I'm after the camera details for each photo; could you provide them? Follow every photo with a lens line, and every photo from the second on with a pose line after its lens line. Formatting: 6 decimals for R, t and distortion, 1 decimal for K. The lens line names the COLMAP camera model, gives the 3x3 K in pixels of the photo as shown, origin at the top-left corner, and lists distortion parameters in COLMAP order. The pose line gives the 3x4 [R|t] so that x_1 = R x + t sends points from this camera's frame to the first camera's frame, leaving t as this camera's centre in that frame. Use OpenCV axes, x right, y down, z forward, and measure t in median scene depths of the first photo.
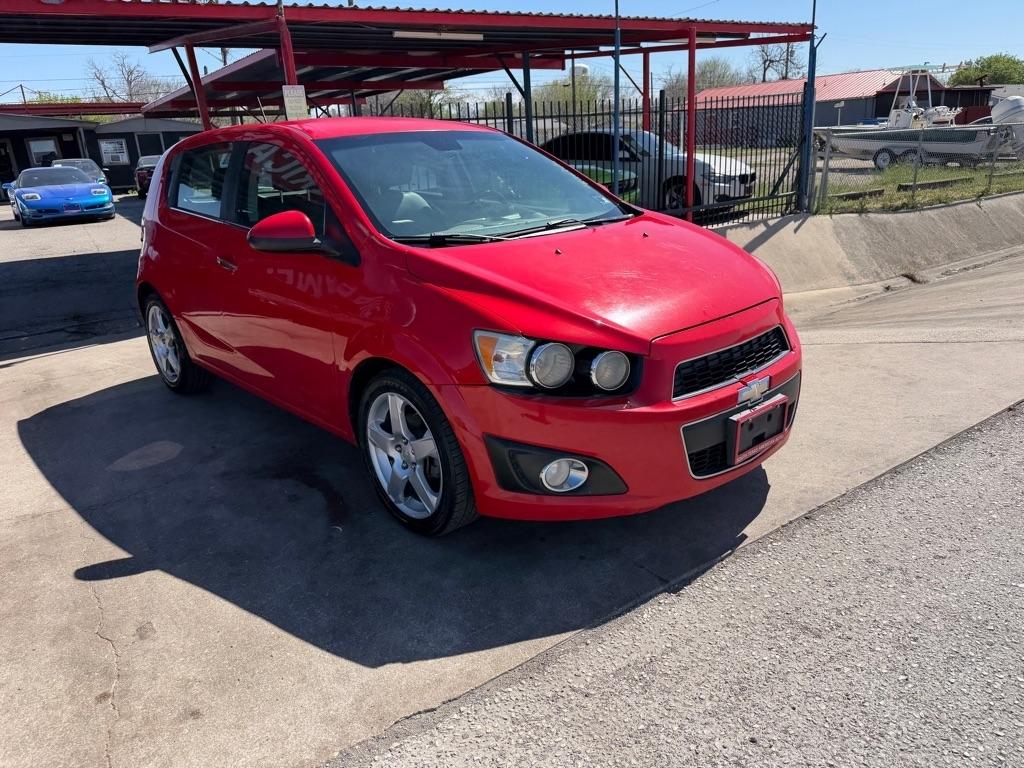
lens RADIAL K [[705.1, 0, 512.0], [0, 705.1, 384.0], [0, 0, 1]] dist [0.034068, -0.041178]
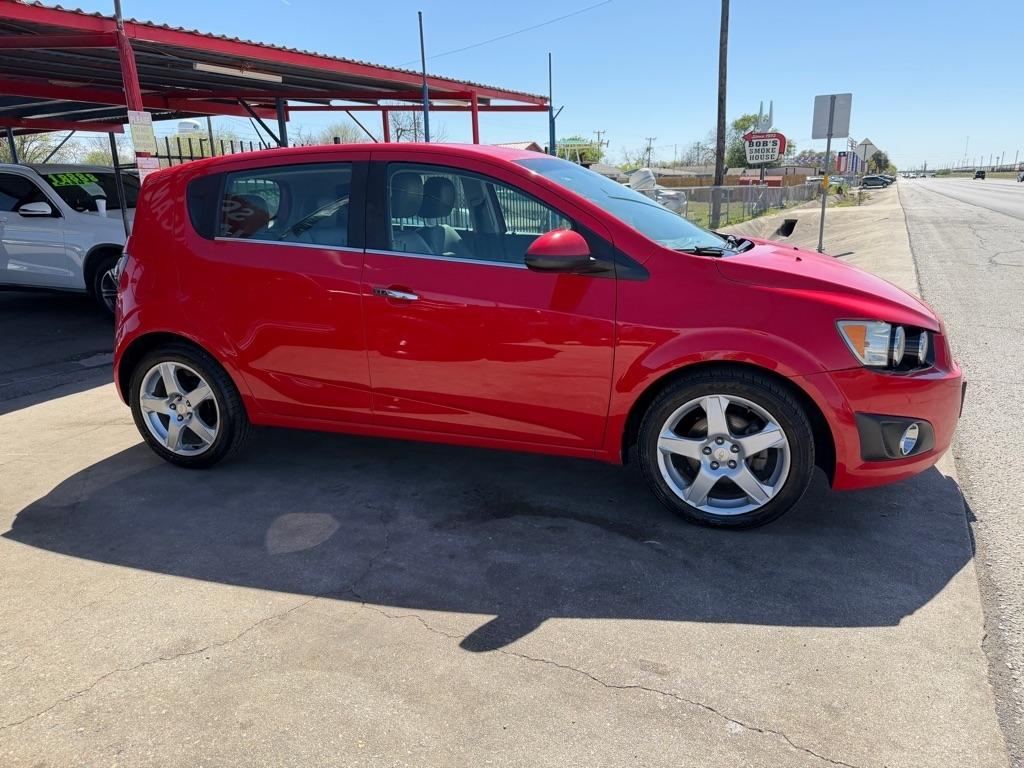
lens RADIAL K [[707.1, 0, 504.7], [0, 707.1, 382.9], [0, 0, 1]] dist [0.075719, -0.103247]
pose [[0.885017, -0.096097, 0.455533, -0.292514], [0.132910, 0.989896, -0.049397, 0.001744], [-0.446183, 0.104262, 0.888847, 0.063193]]
